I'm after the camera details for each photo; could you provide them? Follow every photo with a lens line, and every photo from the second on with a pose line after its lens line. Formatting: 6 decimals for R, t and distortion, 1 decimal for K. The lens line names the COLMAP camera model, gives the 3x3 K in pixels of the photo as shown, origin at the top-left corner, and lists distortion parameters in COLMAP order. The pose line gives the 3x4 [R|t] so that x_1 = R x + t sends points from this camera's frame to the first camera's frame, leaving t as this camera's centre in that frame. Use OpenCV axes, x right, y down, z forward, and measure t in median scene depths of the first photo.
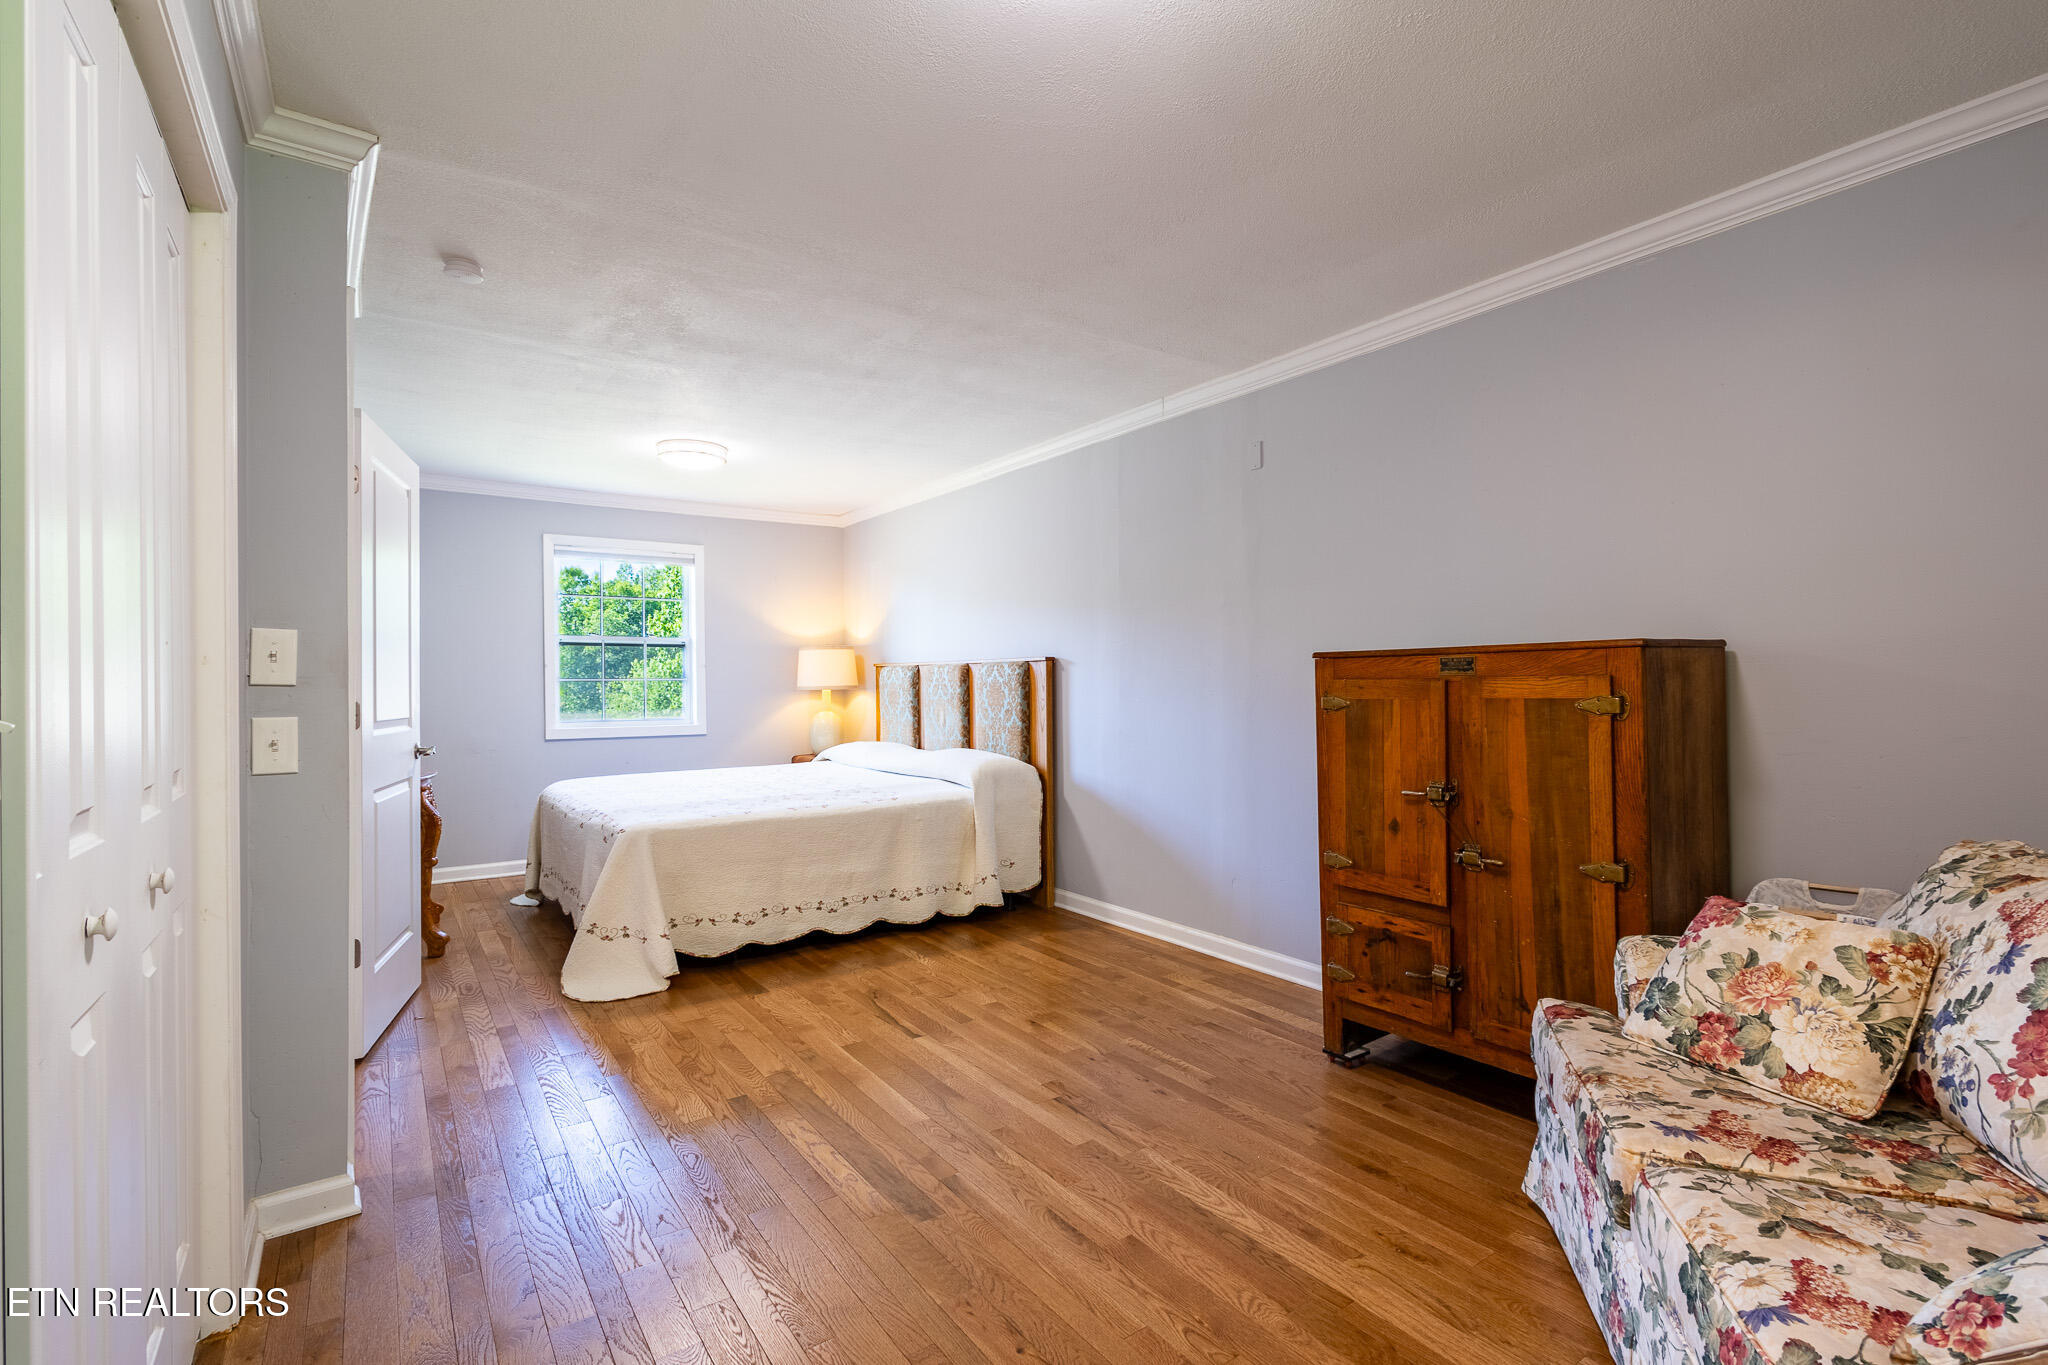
lens RADIAL K [[936.5, 0, 1023.3], [0, 936.5, 684.8], [0, 0, 1]] dist [0.010262, -0.003974]
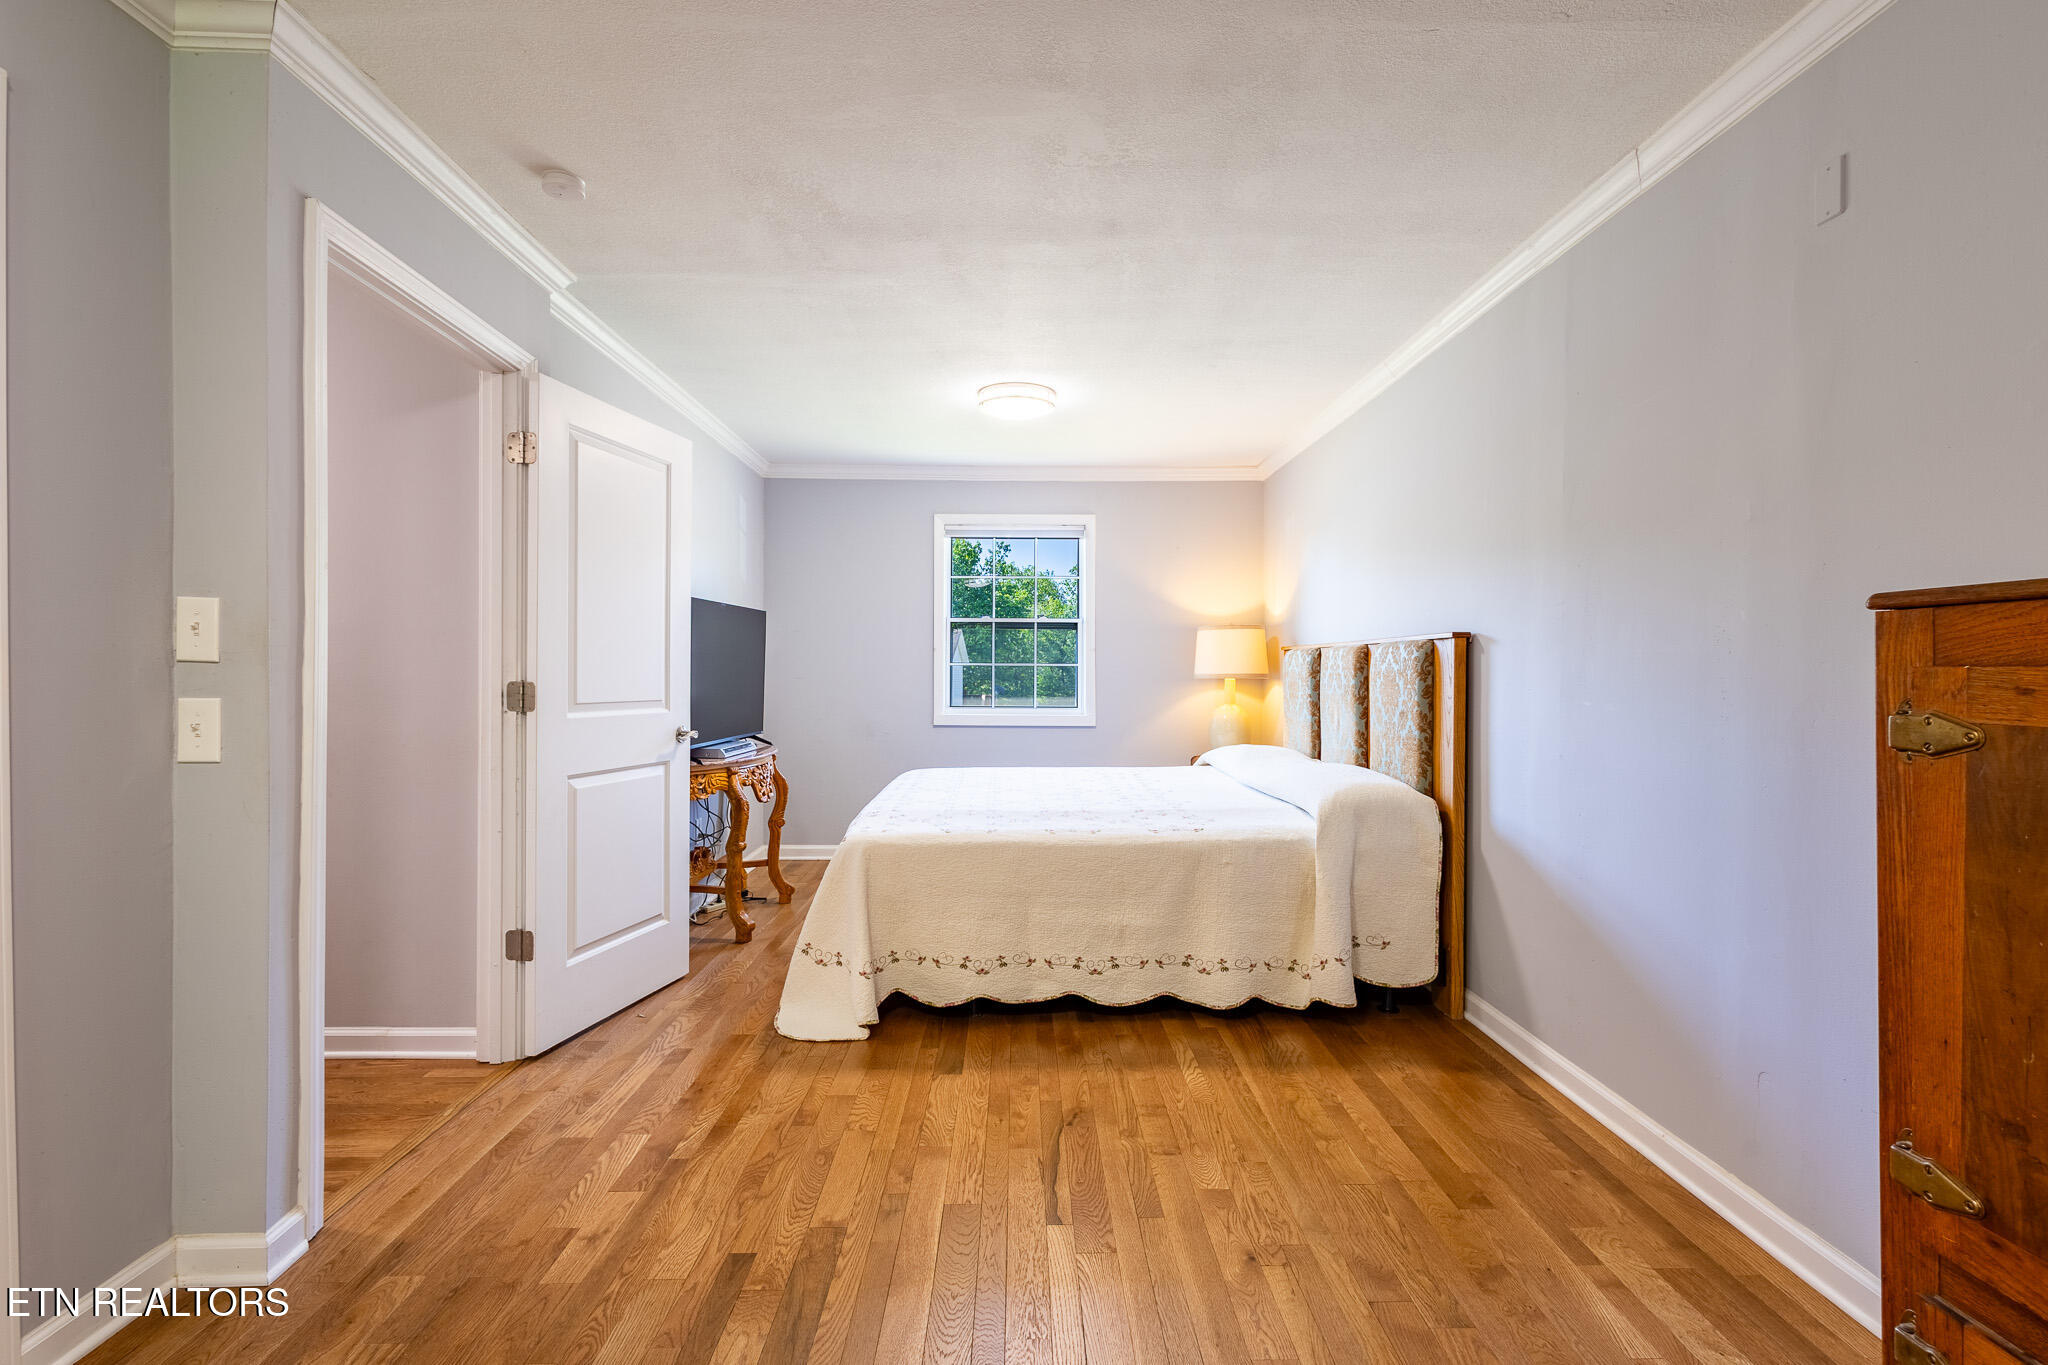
lens RADIAL K [[940.0, 0, 1026.1], [0, 940.0, 681.7], [0, 0, 1]] dist [0.010506, -0.001383]
pose [[0.828630, 0.017337, -0.559528, 0.167628], [-0.012174, 0.999842, 0.012951, -0.000532], [0.559664, -0.003920, 0.828710, 0.345827]]
